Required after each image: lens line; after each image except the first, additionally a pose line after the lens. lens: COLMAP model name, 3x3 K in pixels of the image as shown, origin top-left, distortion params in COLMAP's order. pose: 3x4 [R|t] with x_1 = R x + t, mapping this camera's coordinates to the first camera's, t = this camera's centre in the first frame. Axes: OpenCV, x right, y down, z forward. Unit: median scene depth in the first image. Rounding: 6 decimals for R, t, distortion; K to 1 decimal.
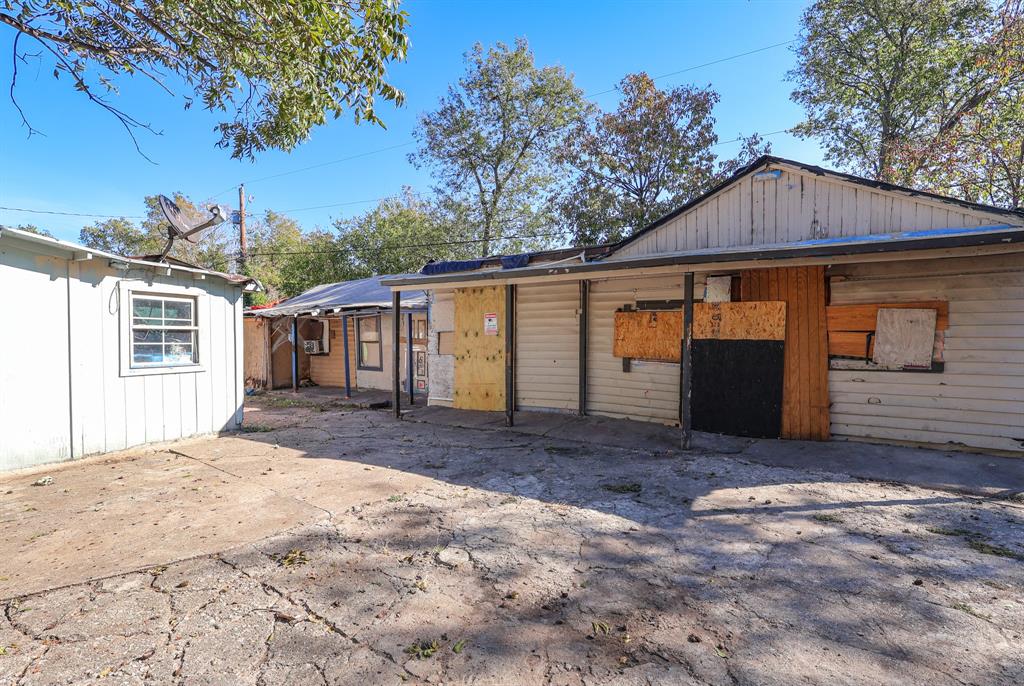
lens RADIAL K [[476.2, 0, 517.5], [0, 476.2, 357.2], [0, 0, 1]] dist [0.001469, -0.001103]
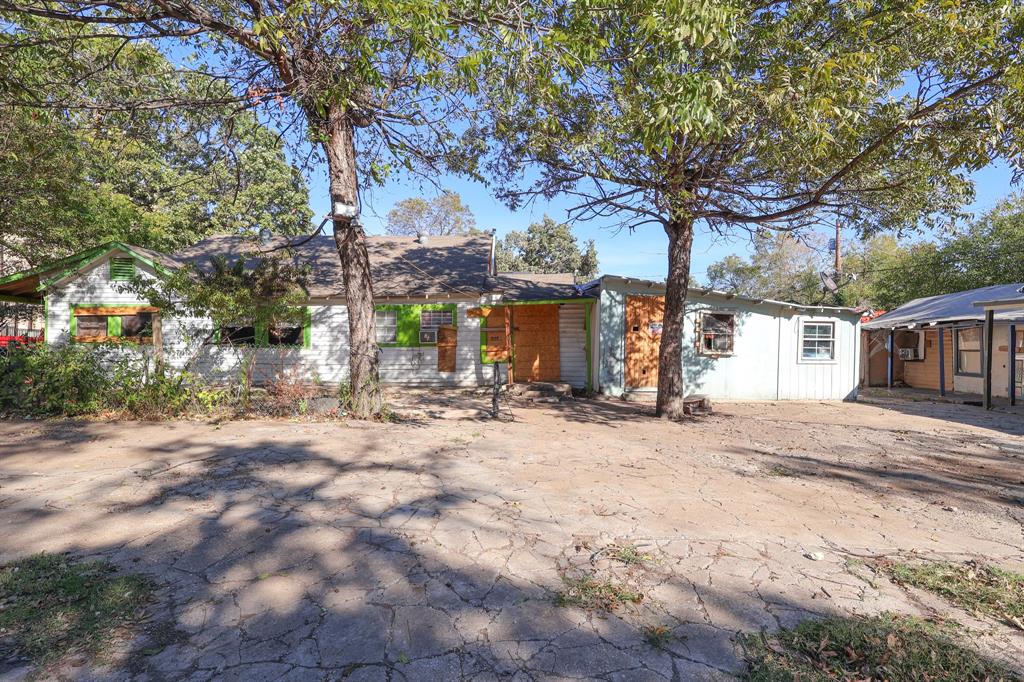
lens RADIAL K [[476.2, 0, 514.1], [0, 476.2, 349.2], [0, 0, 1]] dist [0.001469, -0.001103]
pose [[0.461926, 0.014759, -0.886795, 0.358885], [-0.046510, 0.998889, -0.007602, 0.044538], [0.885698, 0.044757, 0.462100, -0.881608]]
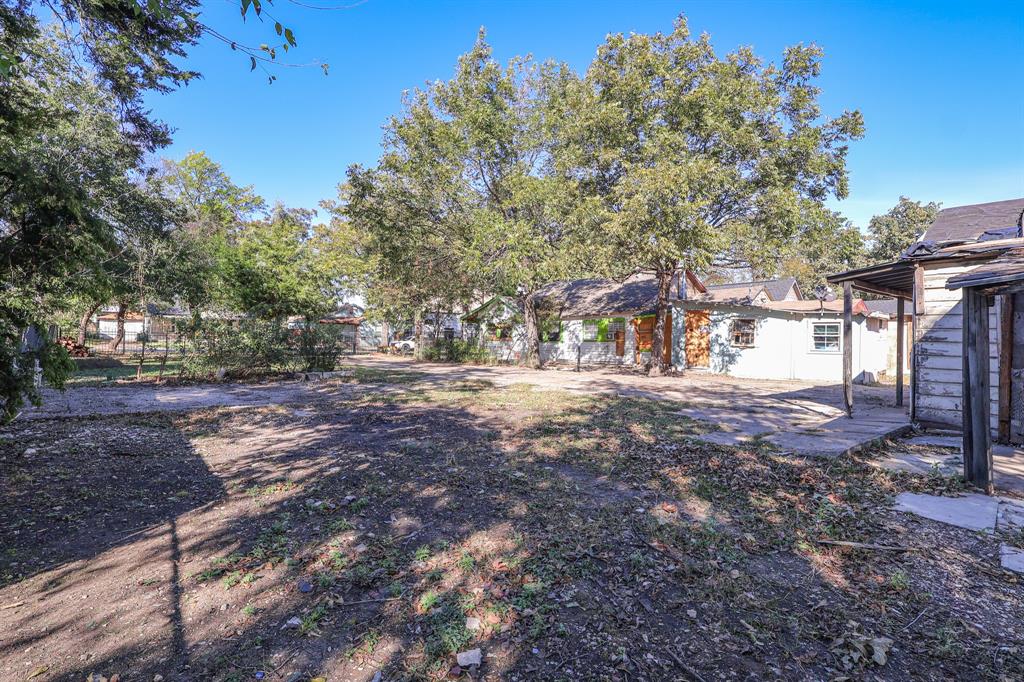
lens RADIAL K [[476.2, 0, 512.3], [0, 476.2, 338.4], [0, 0, 1]] dist [0.001469, -0.001103]
pose [[-0.341339, -0.001380, -0.939939, 2.067522], [-0.042810, 0.998984, 0.014080, -0.010478], [0.938965, 0.045045, -0.341051, 0.272784]]
